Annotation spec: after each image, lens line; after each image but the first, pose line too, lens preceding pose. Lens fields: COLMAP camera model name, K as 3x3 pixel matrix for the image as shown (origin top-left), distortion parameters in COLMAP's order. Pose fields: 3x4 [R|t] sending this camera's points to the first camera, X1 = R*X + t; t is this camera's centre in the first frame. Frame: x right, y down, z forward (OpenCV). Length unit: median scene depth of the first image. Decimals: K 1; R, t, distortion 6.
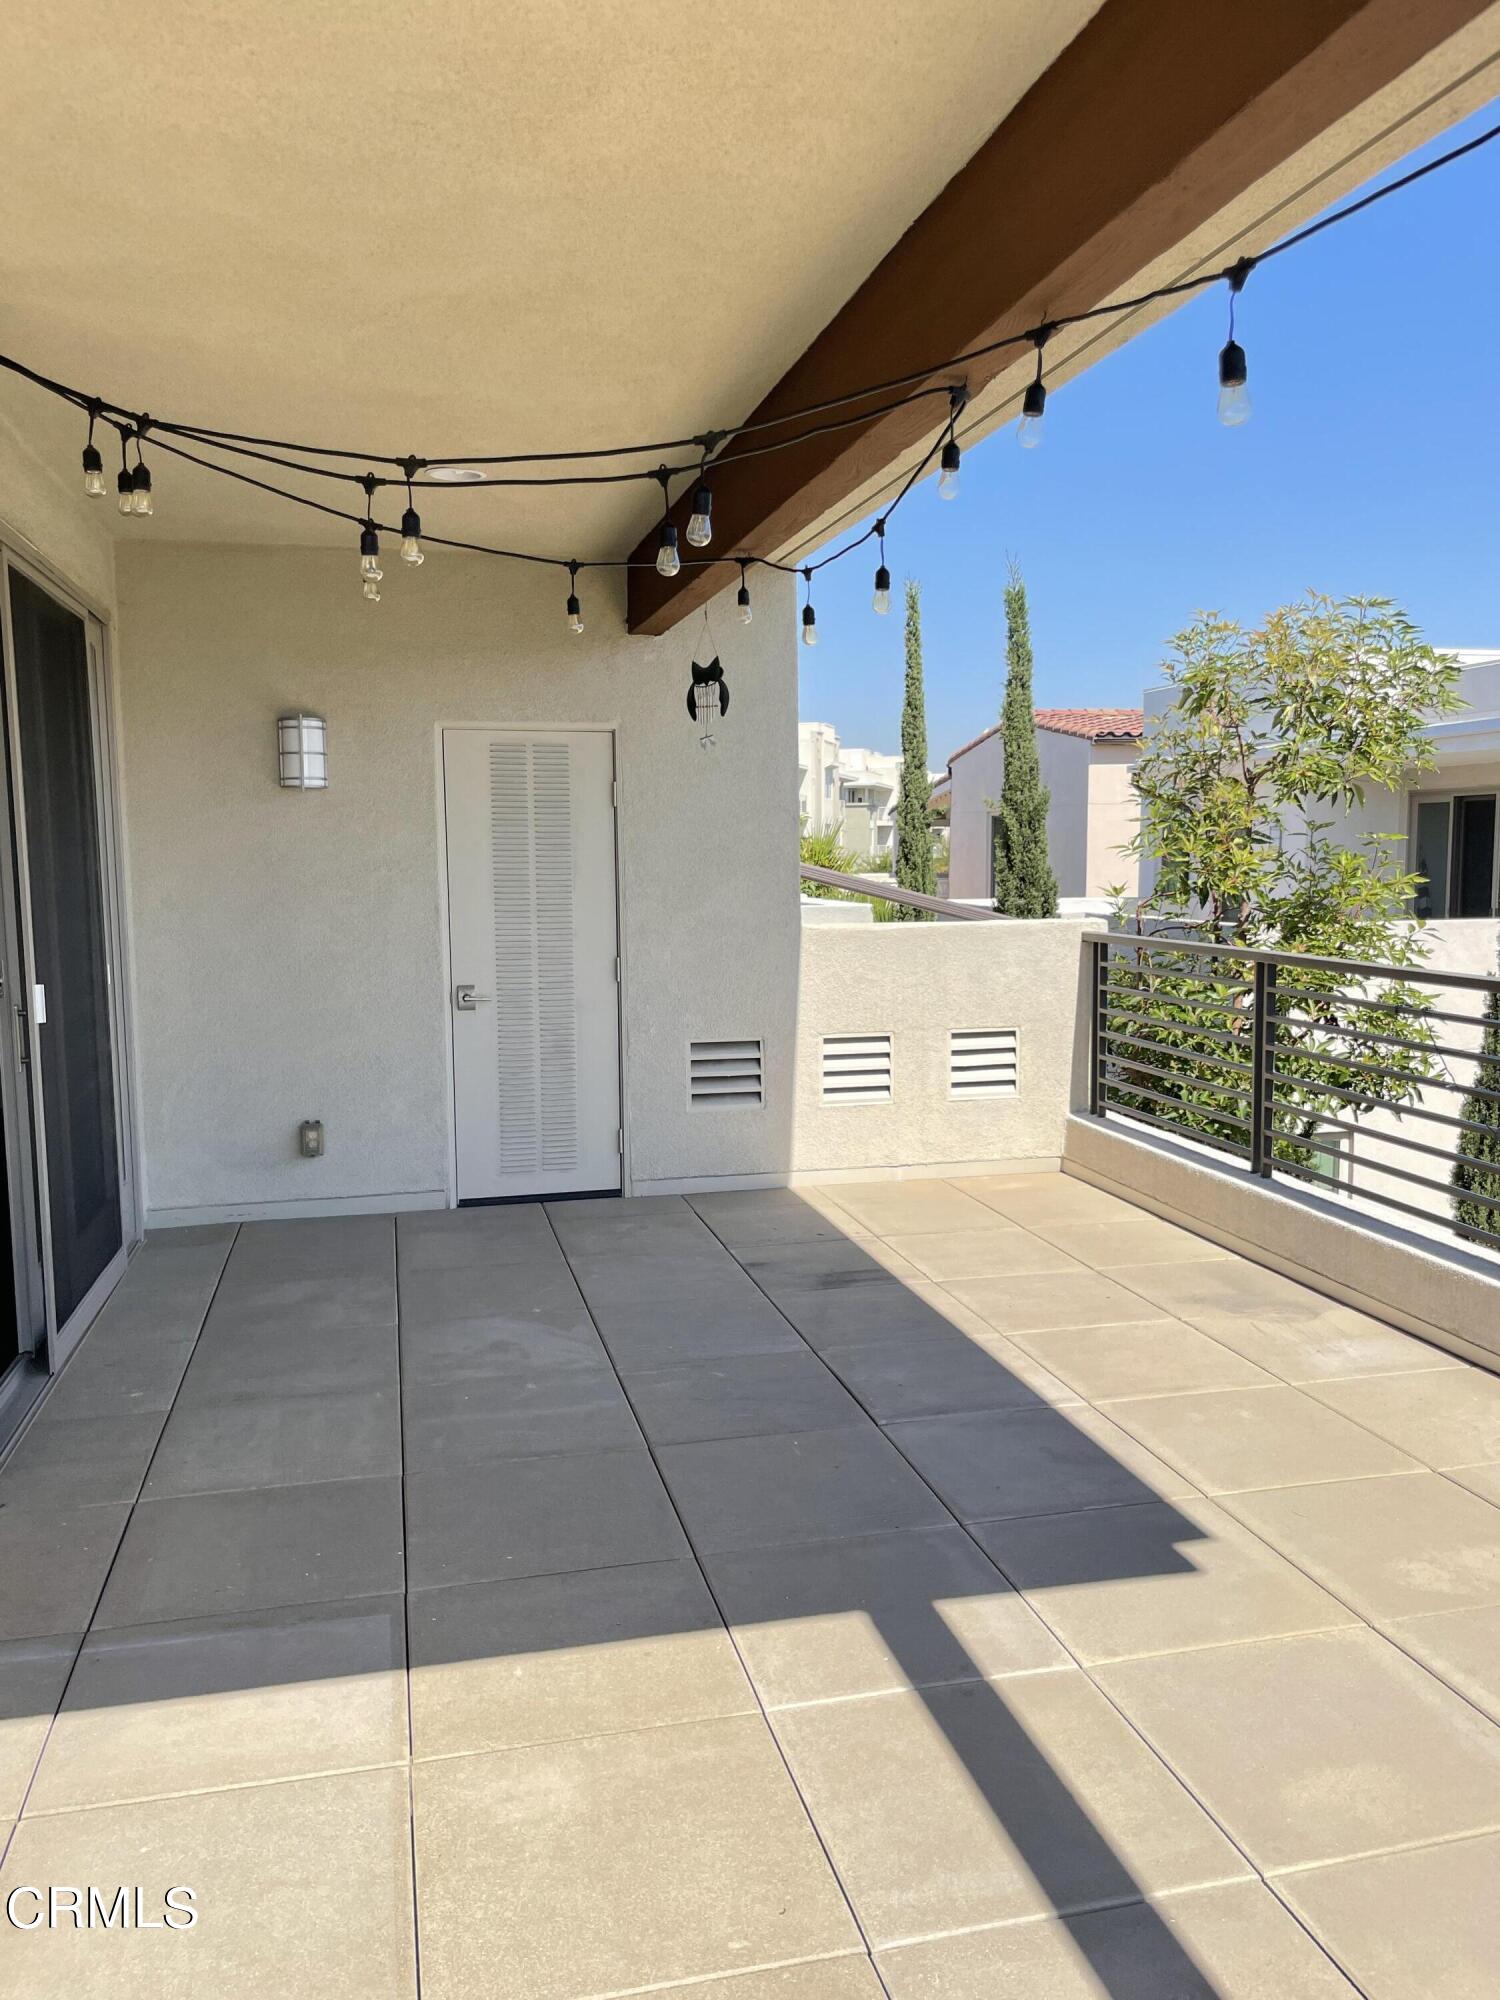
lens RADIAL K [[1520.0, 0, 752.9], [0, 1520.0, 1000.6], [0, 0, 1]] dist [0.062382, -0.034659]
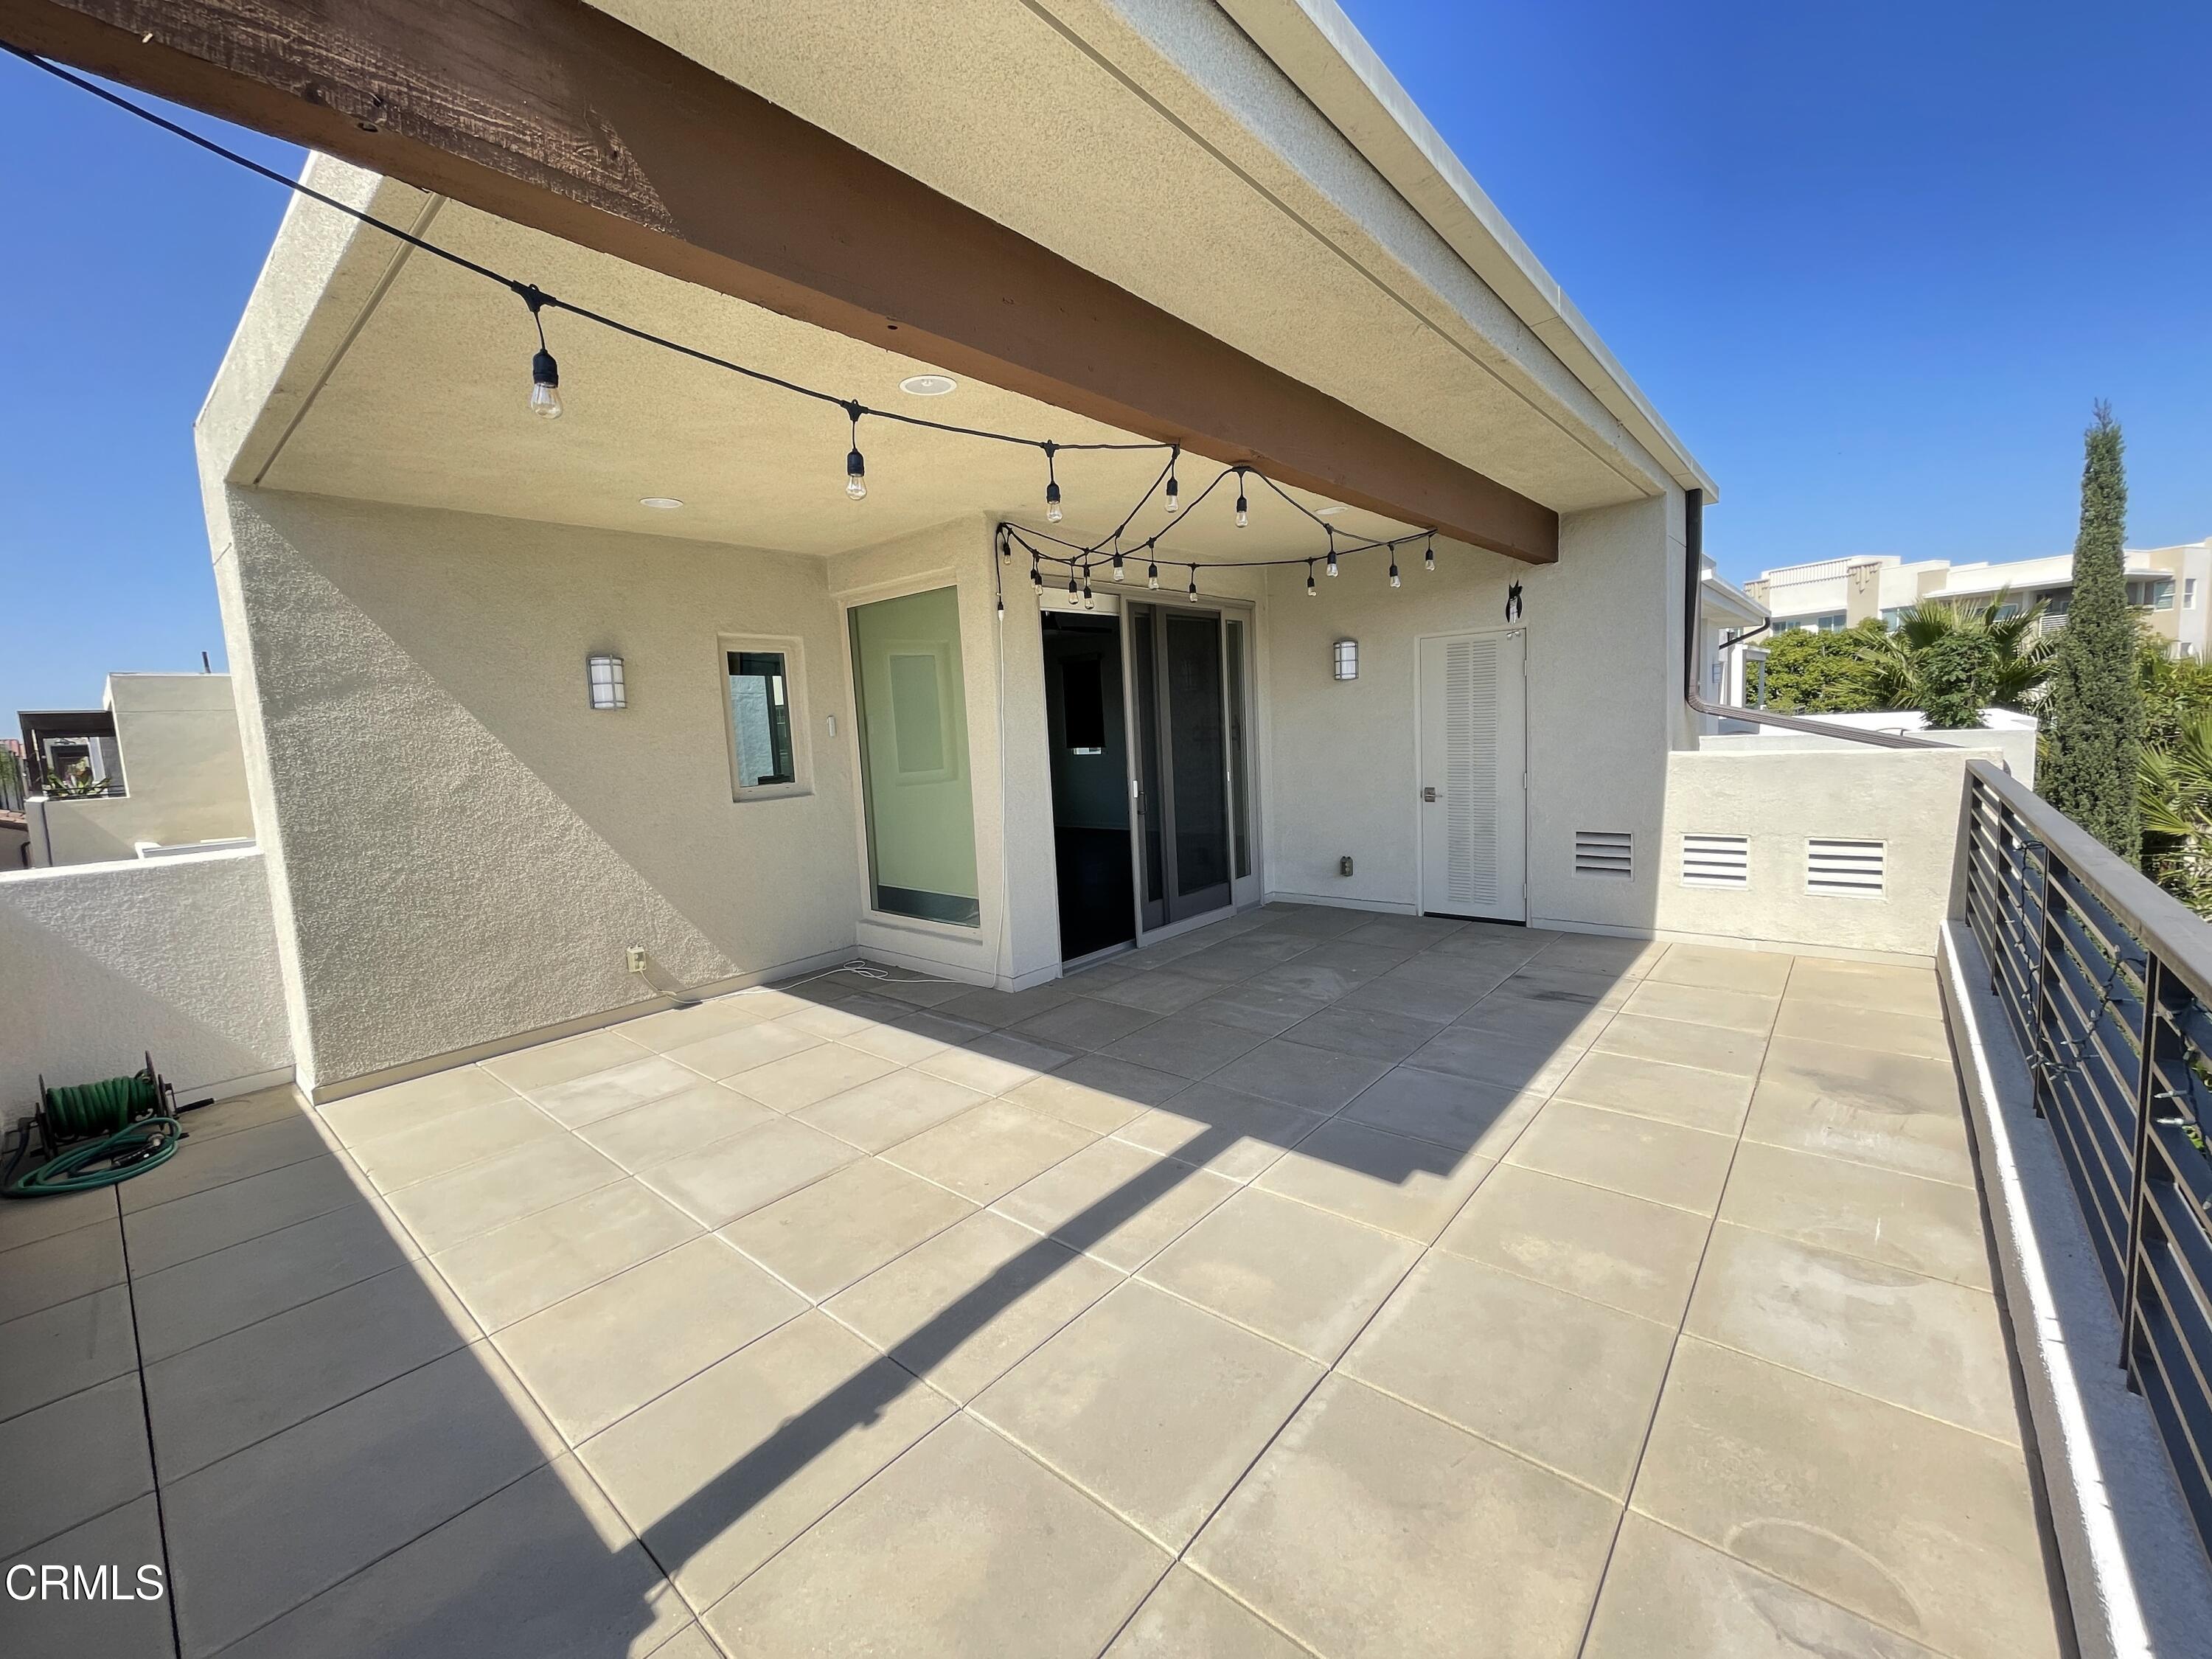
lens RADIAL K [[894.7, 0, 1118.6], [0, 894.7, 811.0], [0, 0, 1]] dist [-0.001806, -0.000013]
pose [[0.587811, 0.056681, -0.807010, 0.497674], [-0.036667, 0.998384, 0.043415, -0.017283], [0.808167, 0.004071, 0.588939, 0.150036]]
